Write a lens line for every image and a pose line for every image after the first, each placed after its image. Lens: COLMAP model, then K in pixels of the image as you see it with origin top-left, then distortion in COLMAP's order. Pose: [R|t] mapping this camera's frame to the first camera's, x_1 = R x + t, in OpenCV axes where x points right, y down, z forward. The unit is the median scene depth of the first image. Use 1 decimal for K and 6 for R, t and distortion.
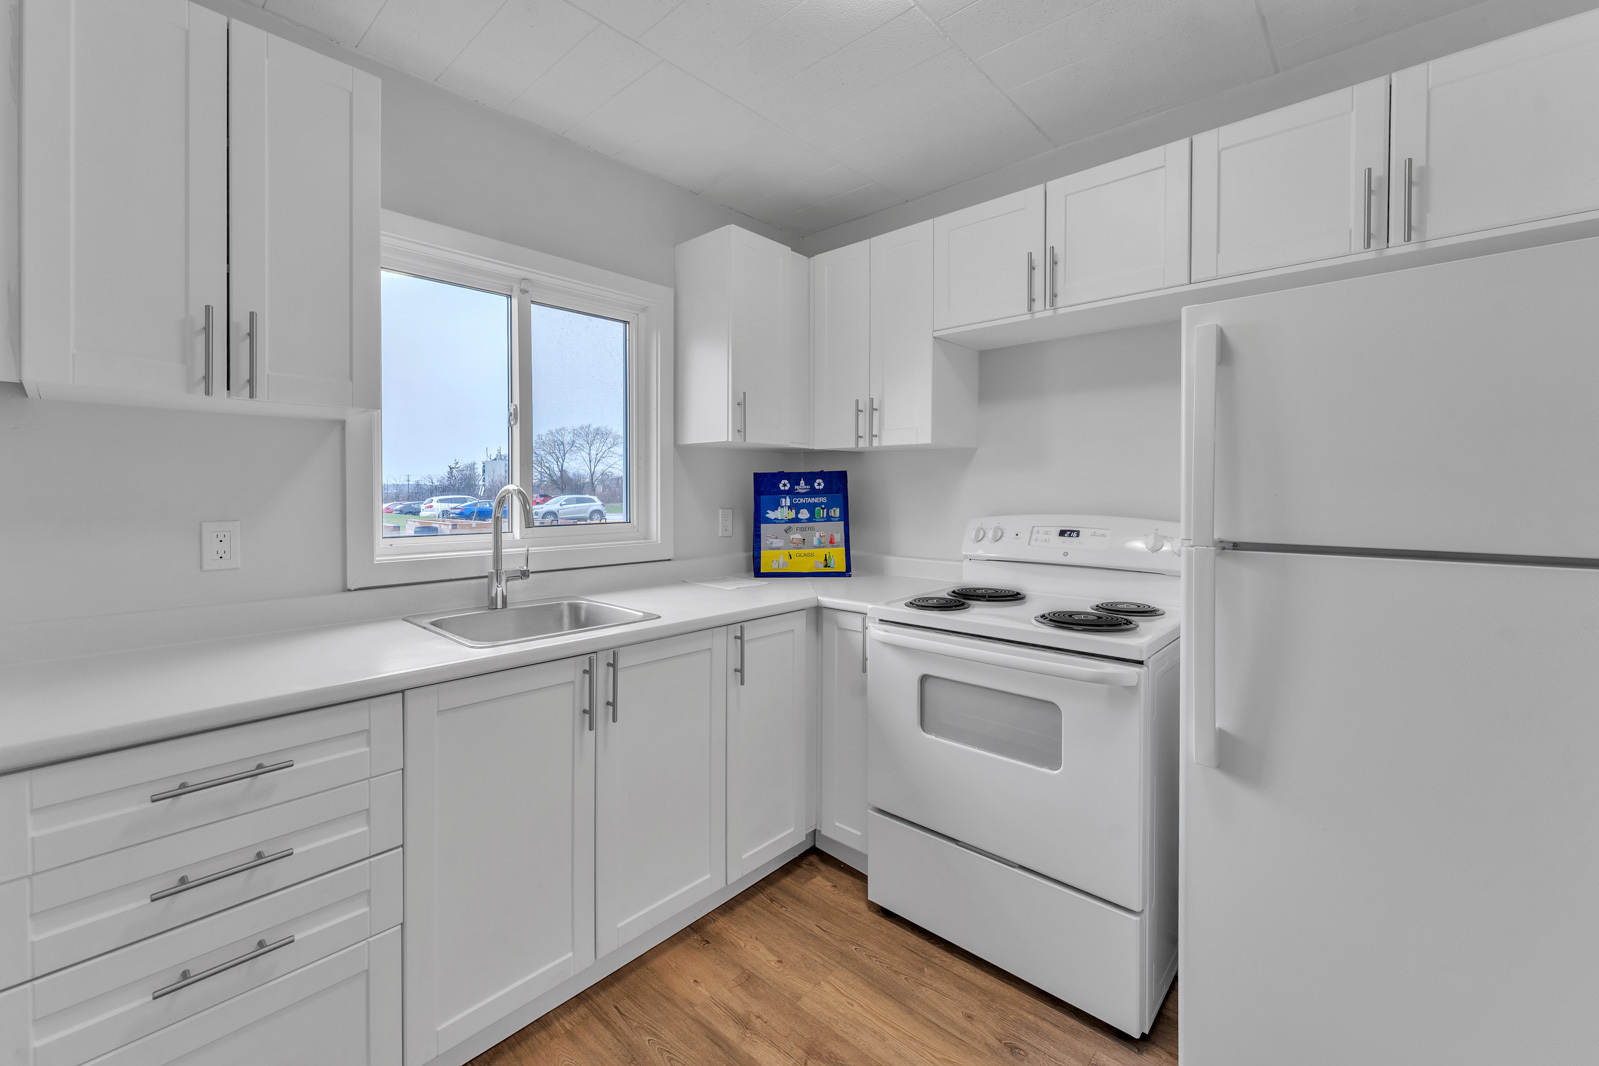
lens RADIAL K [[660.4, 0, 735.7], [0, 660.4, 496.0], [0, 0, 1]] dist [0.000960, -0.000002]
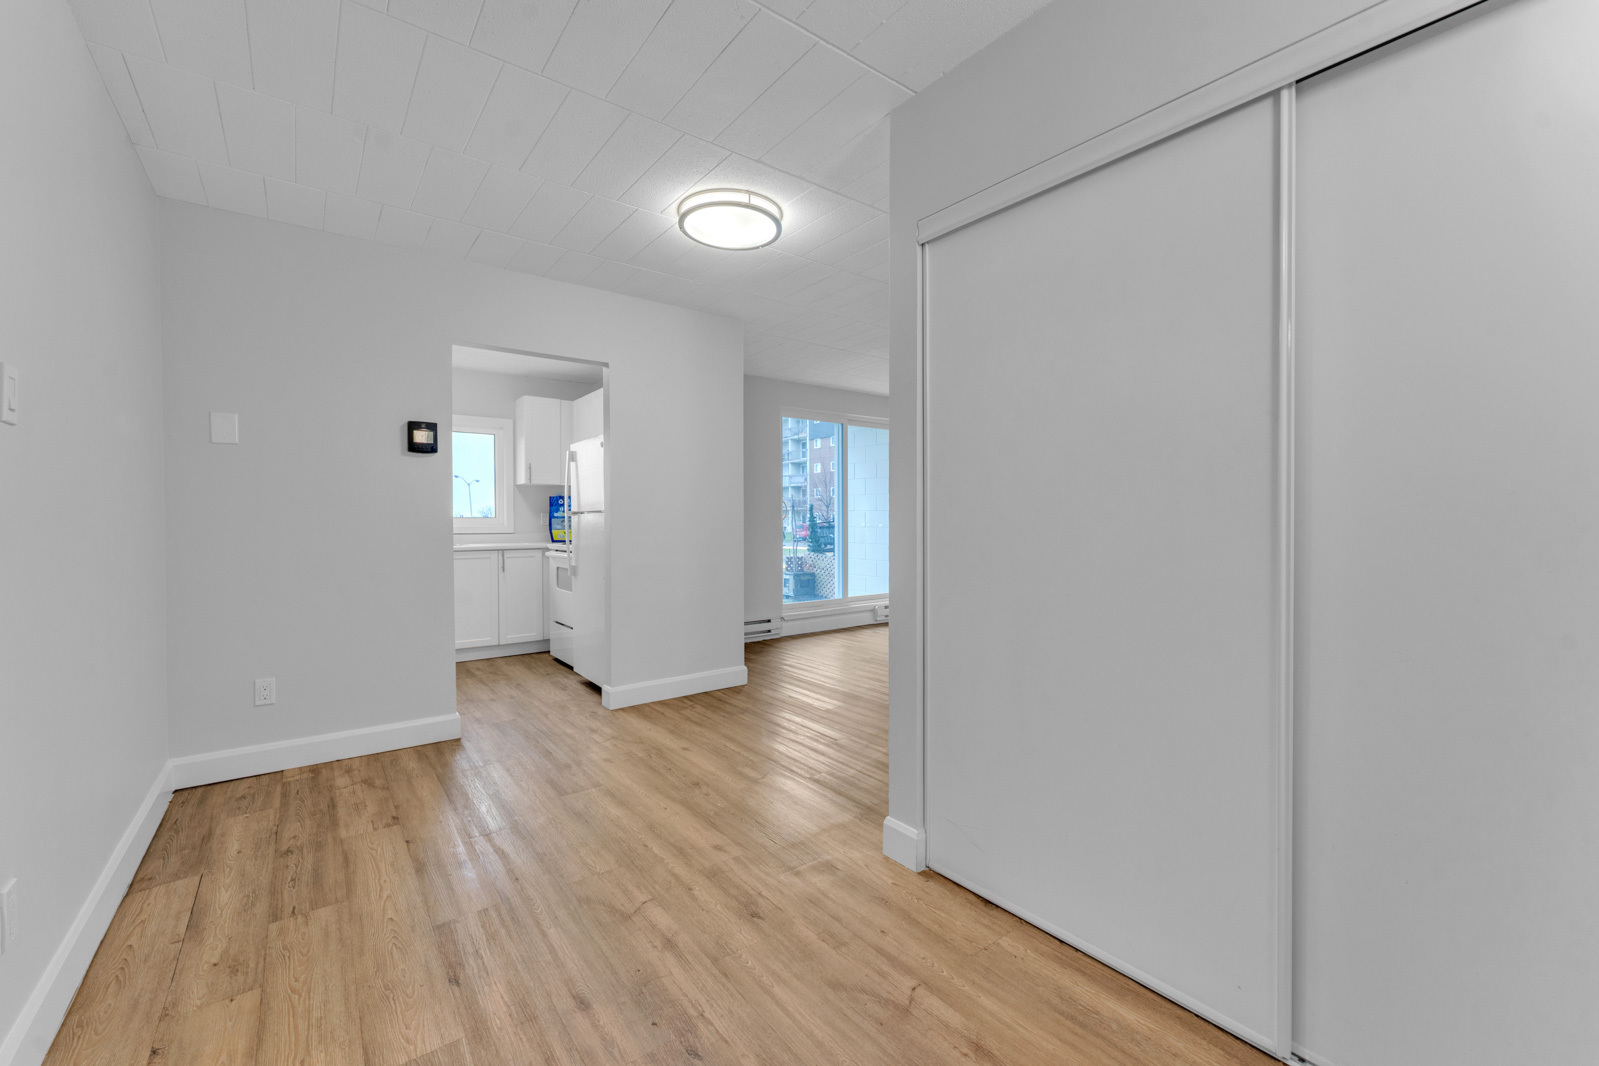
lens RADIAL K [[658.8, 0, 799.0], [0, 658.8, 527.0], [0, 0, 1]] dist [0.002062, 0.000179]
pose [[0.989147, -0.002300, -0.146911, 1.261114], [0.002981, 0.999986, 0.004416, 0.064919], [0.146899, -0.004806, 0.989140, -1.186143]]
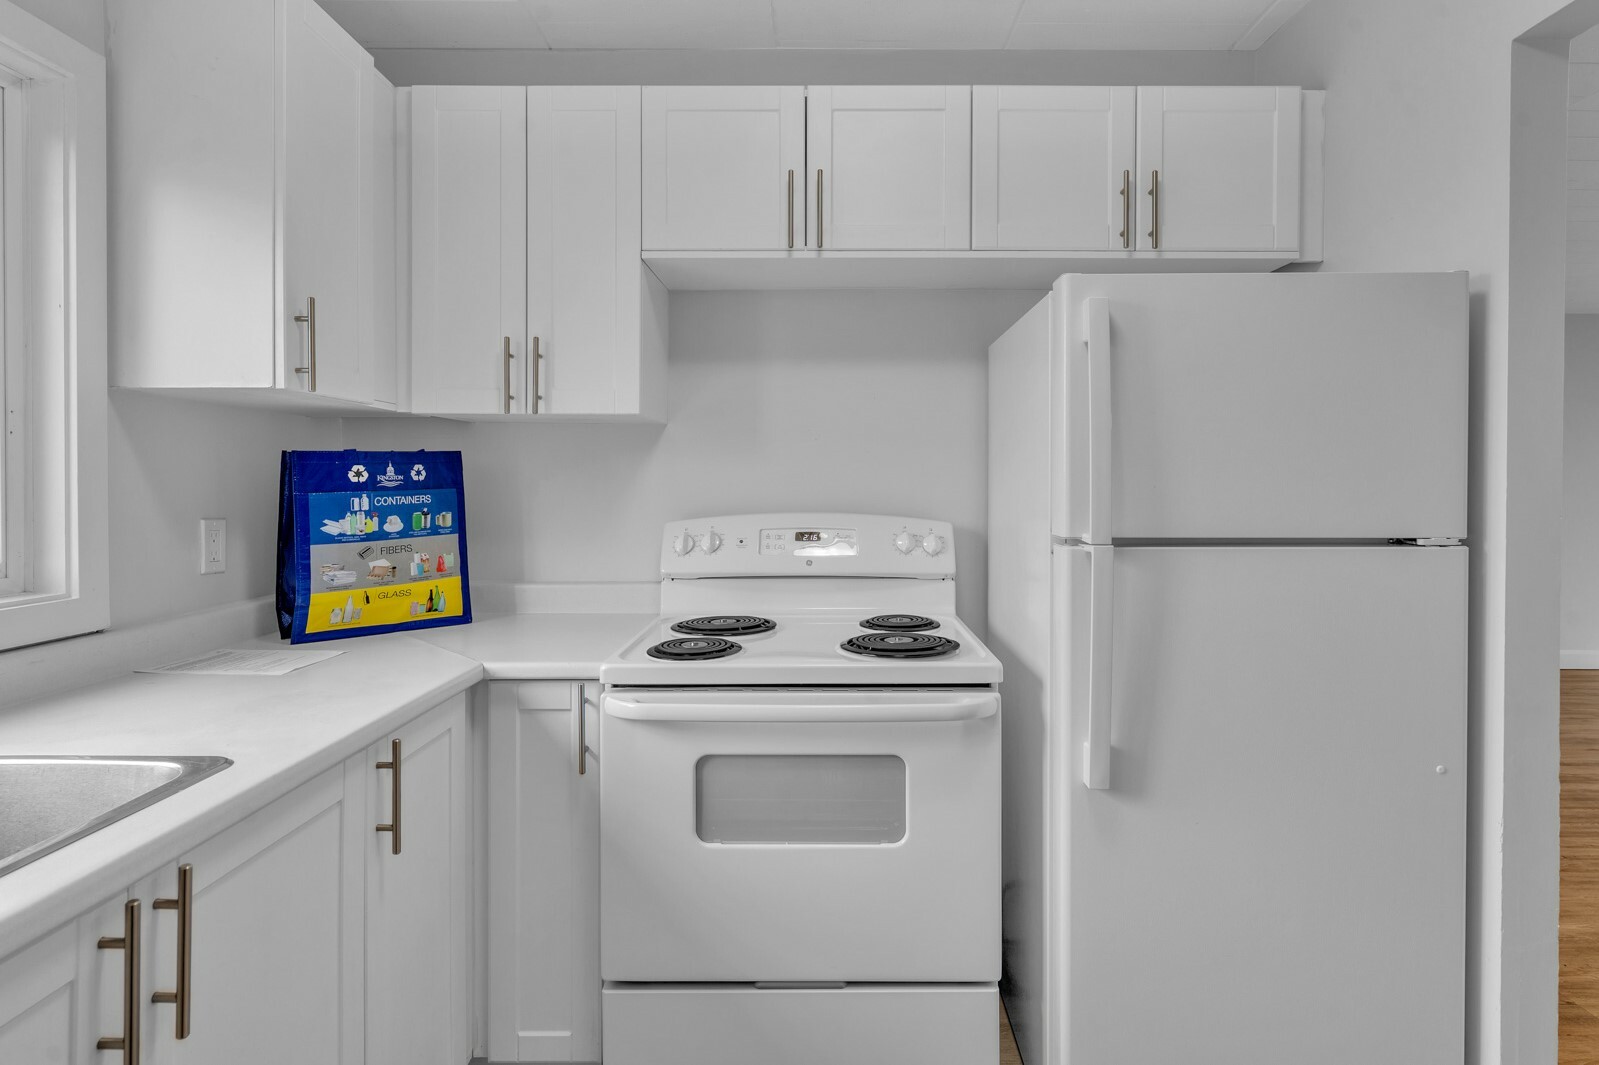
lens RADIAL K [[867.6, 0, 838.5], [0, 867.6, 487.3], [0, 0, 1]] dist [0.000434, -0.001354]
pose [[0.702557, -0.005797, 0.711604, -0.168091], [0.007583, 0.999971, 0.000659, -0.002629], [-0.711588, 0.004933, 0.702580, 0.189713]]
